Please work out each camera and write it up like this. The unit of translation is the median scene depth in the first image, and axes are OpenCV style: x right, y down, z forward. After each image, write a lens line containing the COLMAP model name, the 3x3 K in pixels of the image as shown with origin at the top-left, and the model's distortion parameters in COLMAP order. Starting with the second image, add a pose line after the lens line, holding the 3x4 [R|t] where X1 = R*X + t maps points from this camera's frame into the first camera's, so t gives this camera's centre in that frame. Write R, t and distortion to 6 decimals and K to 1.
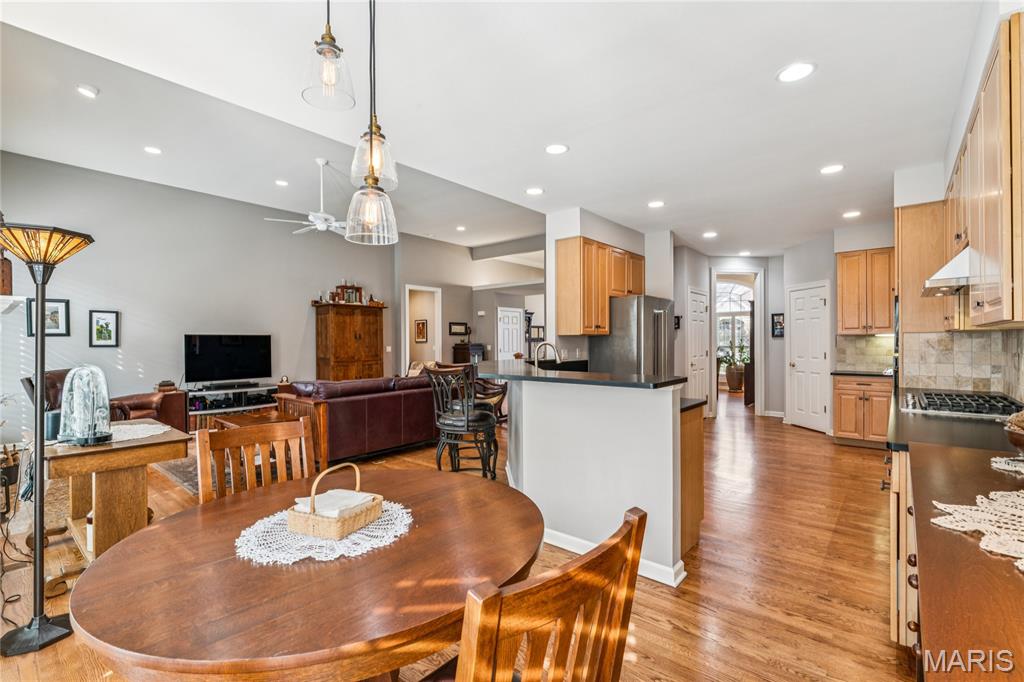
lens RADIAL K [[460.1, 0, 513.0], [0, 460.1, 344.2], [0, 0, 1]] dist [0.002341, 0.000413]
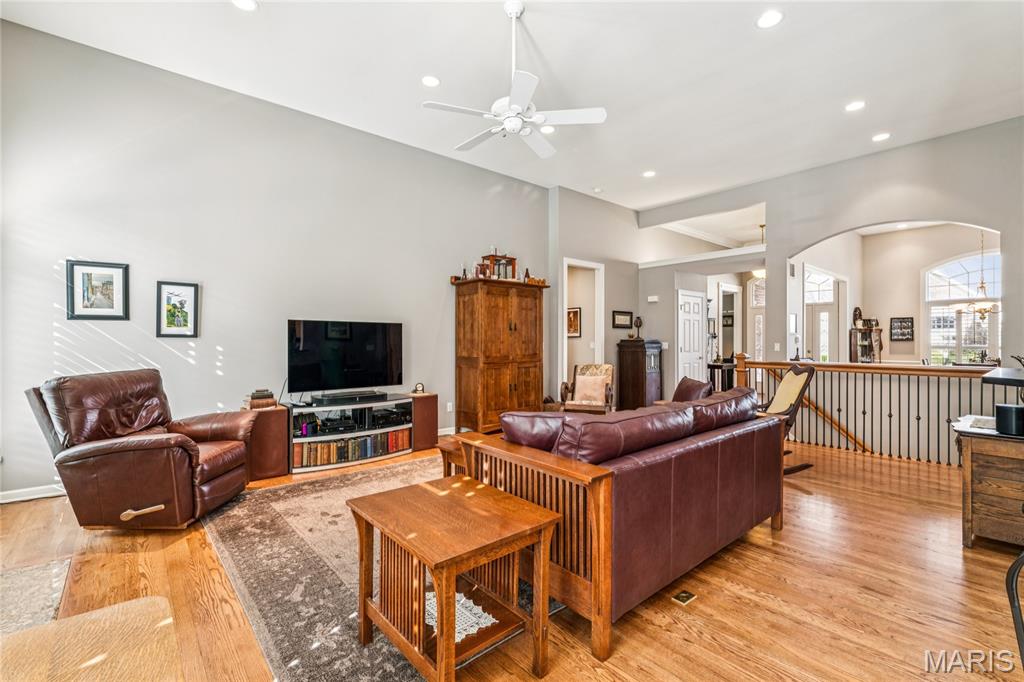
lens RADIAL K [[460.1, 0, 512.1], [0, 460.1, 338.5], [0, 0, 1]] dist [0.002341, 0.000413]
pose [[0.986261, 0.006149, -0.165083, -0.234230], [-0.007951, 0.999916, -0.010261, 0.008010], [0.165006, 0.011432, 0.986226, 0.328409]]
